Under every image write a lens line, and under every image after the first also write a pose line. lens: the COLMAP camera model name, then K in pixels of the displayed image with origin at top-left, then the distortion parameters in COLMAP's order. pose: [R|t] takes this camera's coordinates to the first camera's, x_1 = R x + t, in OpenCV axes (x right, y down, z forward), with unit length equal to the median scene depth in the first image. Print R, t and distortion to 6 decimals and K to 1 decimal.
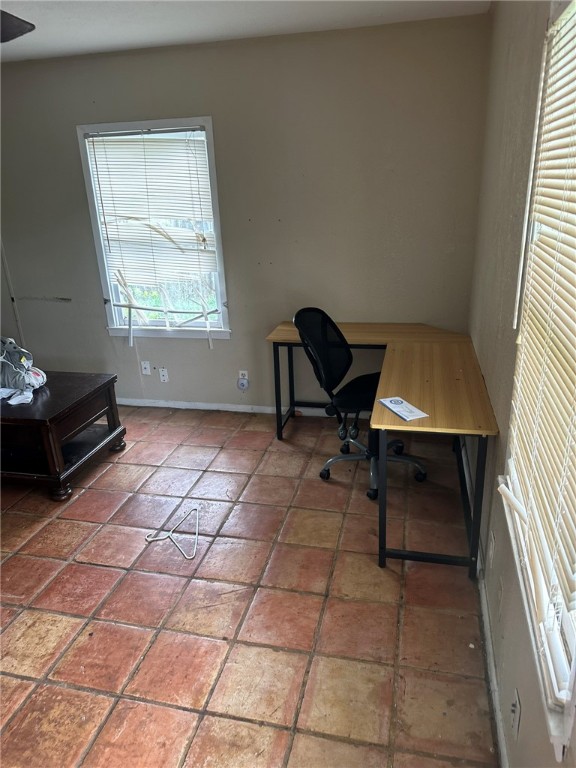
lens RADIAL K [[539.0, 0, 293.3], [0, 539.0, 386.5], [0, 0, 1]] dist [0.069694, -0.084671]
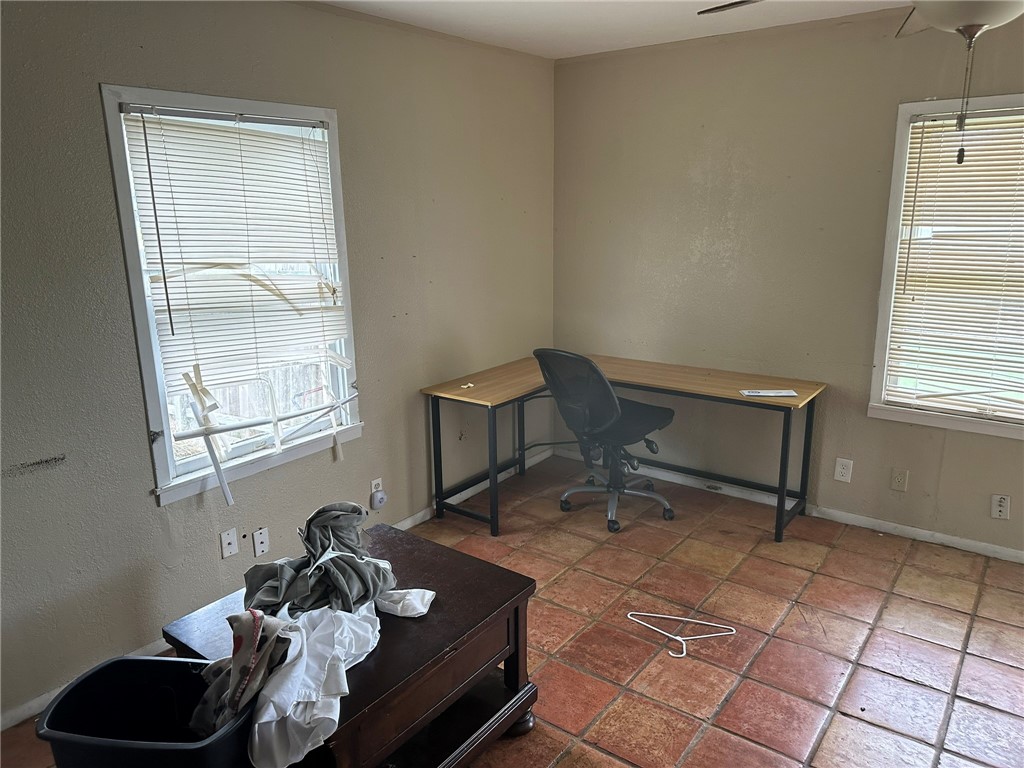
lens RADIAL K [[718.6, 0, 515.2], [0, 718.6, 377.9], [0, 0, 1]] dist [0.069694, -0.084671]
pose [[0.403573, -0.190011, 0.895000, -0.842114], [0.316120, 0.946915, 0.058488, -0.154051], [-0.858602, 0.259323, 0.442215, 0.462899]]
